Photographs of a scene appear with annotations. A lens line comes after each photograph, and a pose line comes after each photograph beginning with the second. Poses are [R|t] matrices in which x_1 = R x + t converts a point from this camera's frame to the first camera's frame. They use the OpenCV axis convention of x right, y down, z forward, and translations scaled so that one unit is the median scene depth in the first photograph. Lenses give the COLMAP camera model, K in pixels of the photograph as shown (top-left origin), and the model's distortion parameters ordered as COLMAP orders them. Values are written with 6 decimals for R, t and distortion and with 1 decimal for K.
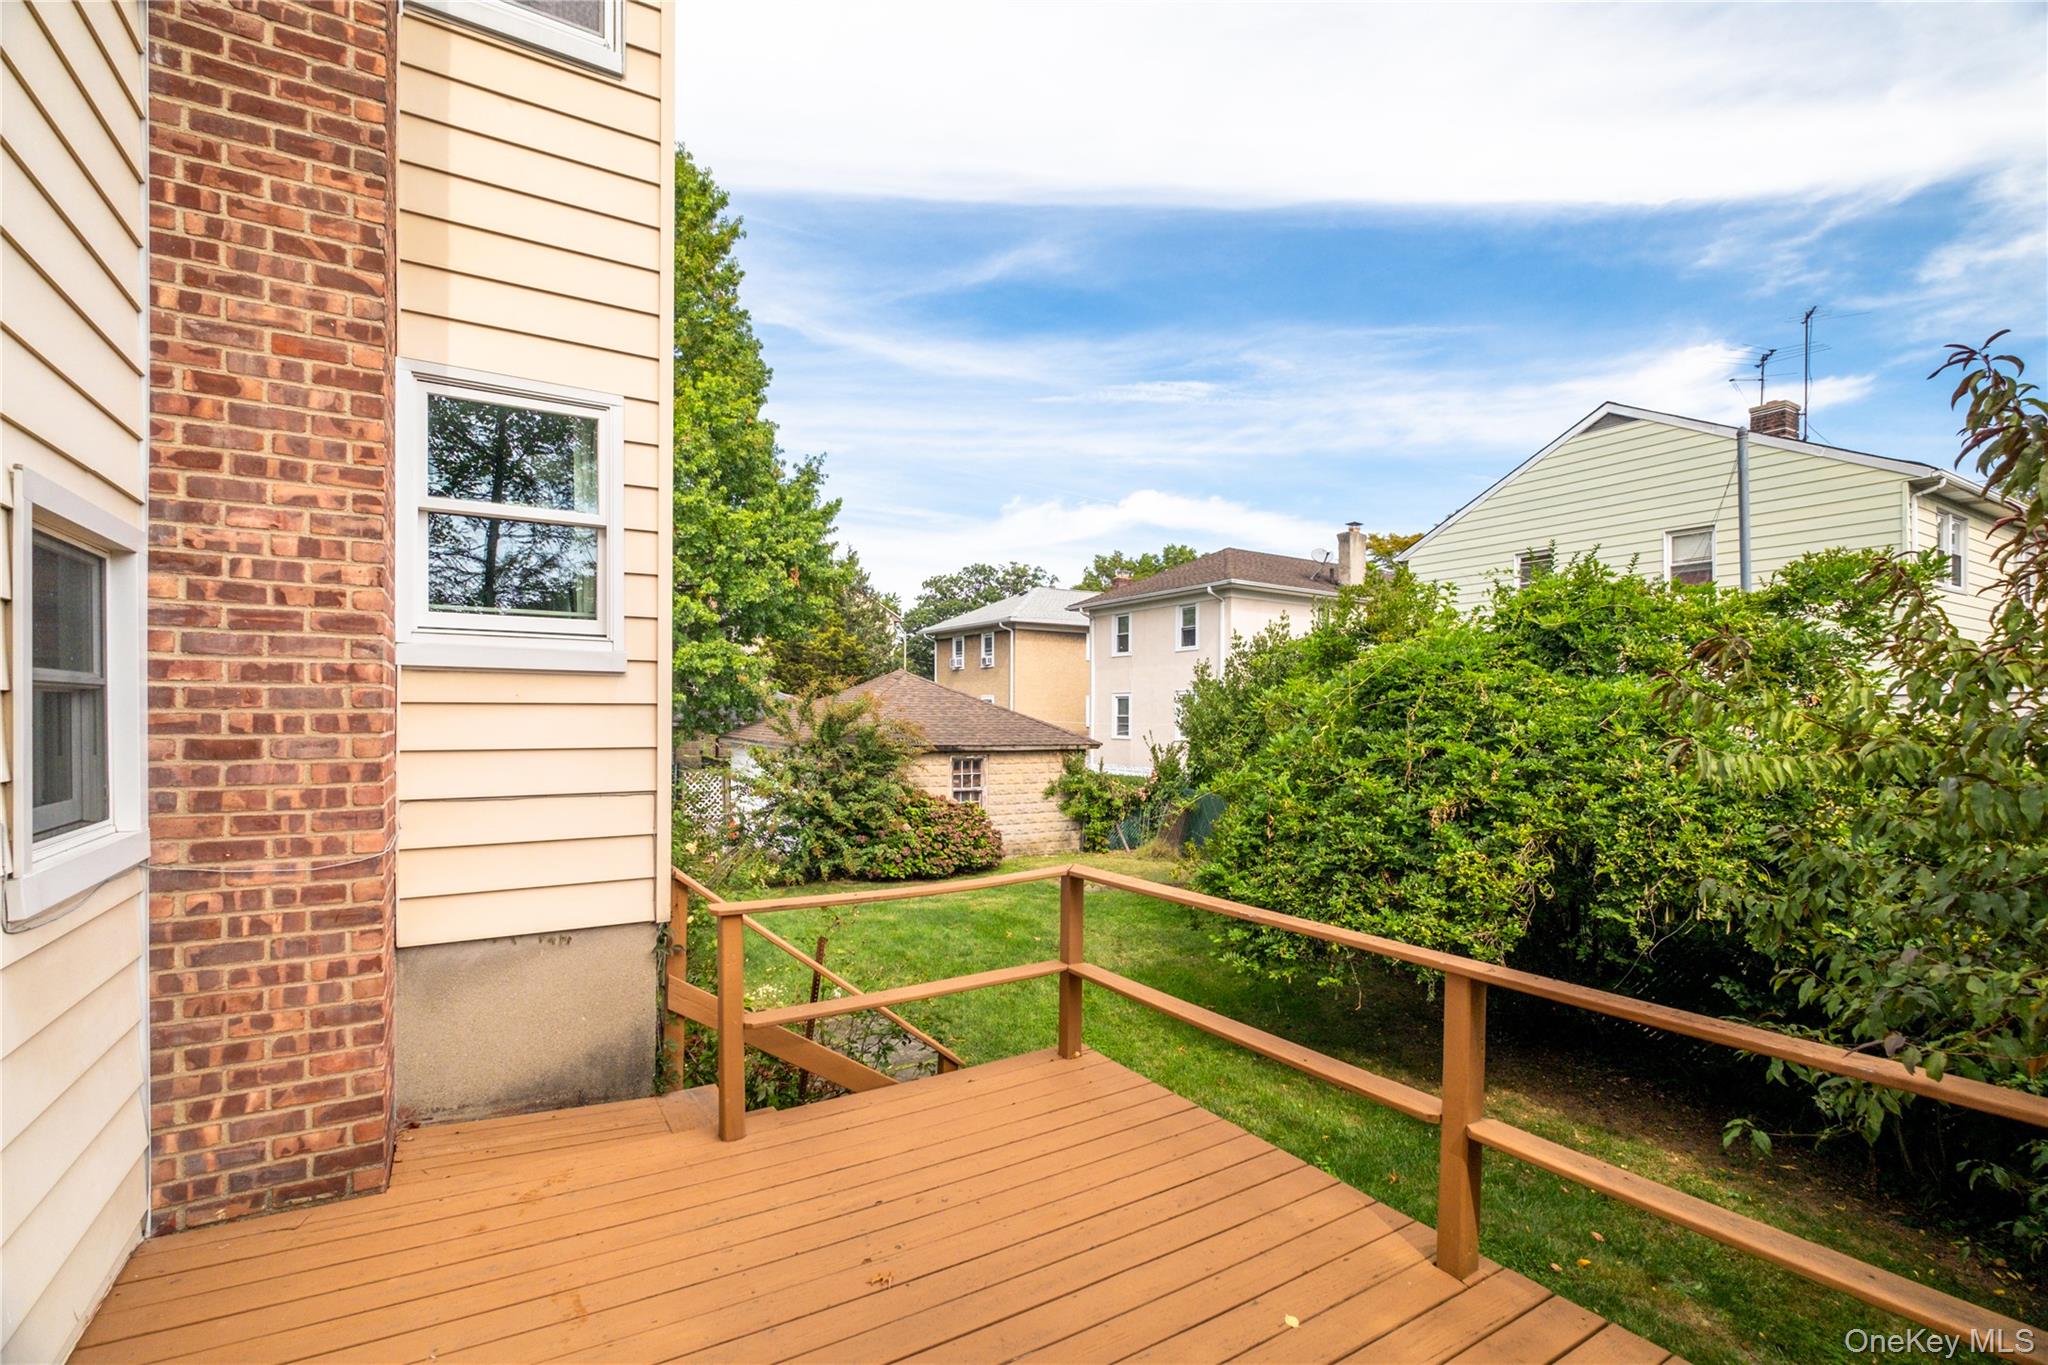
lens RADIAL K [[891.3, 0, 1016.1], [0, 891.3, 718.4], [0, 0, 1]] dist [-0.003571, -0.000086]
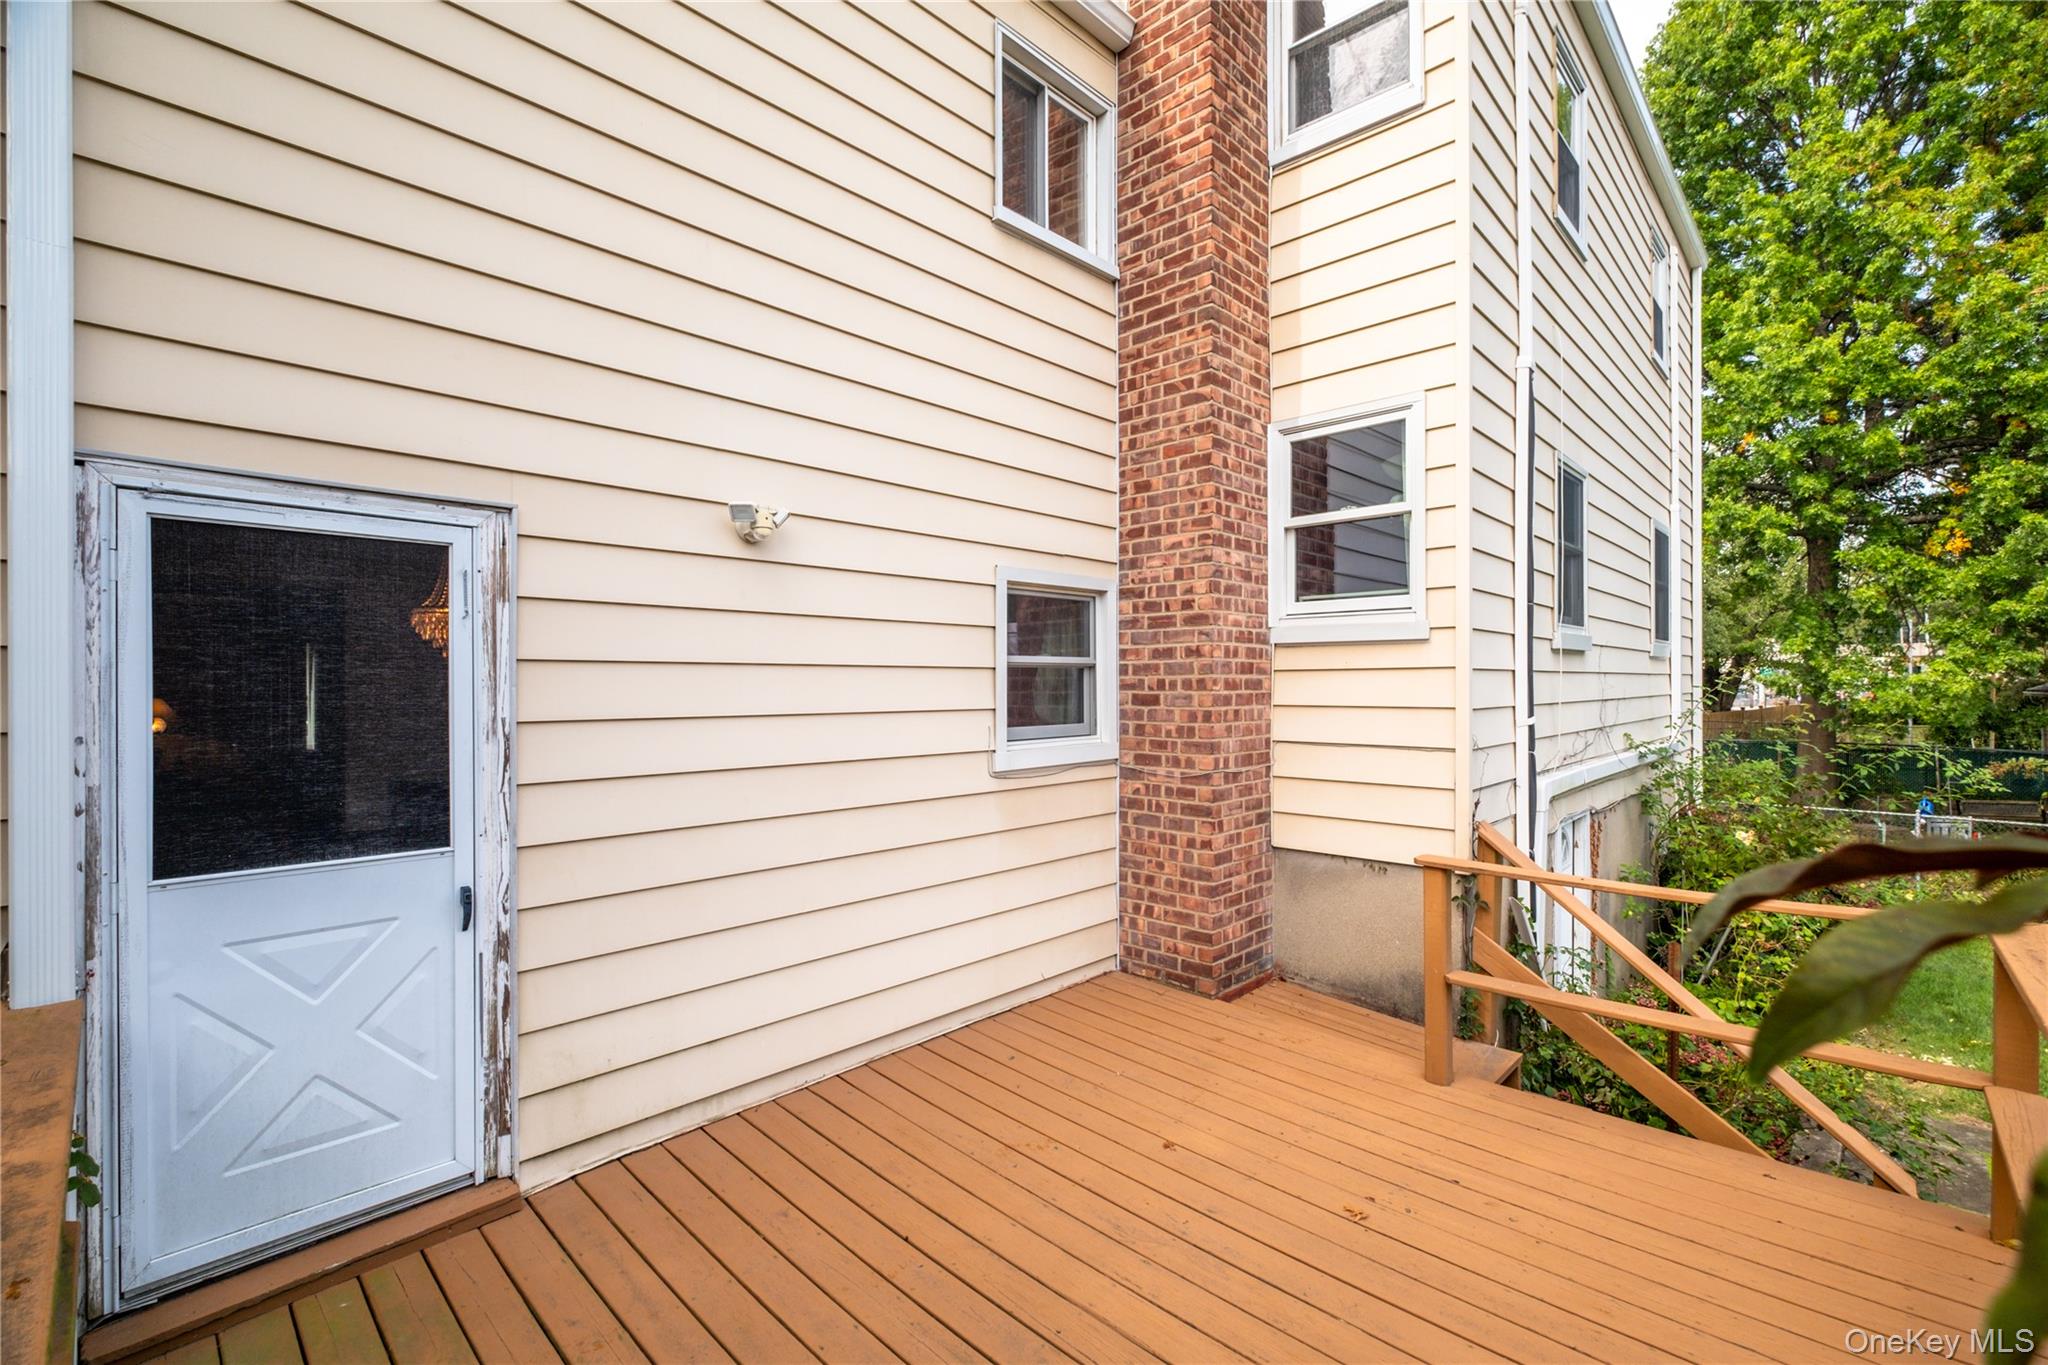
lens RADIAL K [[887.9, 0, 1024.0], [0, 887.9, 682.5], [0, 0, 1]] dist [-0.005525, -0.000006]
pose [[0.274091, -0.008020, -0.961670, 0.664037], [-0.000995, 0.999962, -0.008623, 0.016613], [0.961703, 0.003320, 0.274073, 0.302749]]
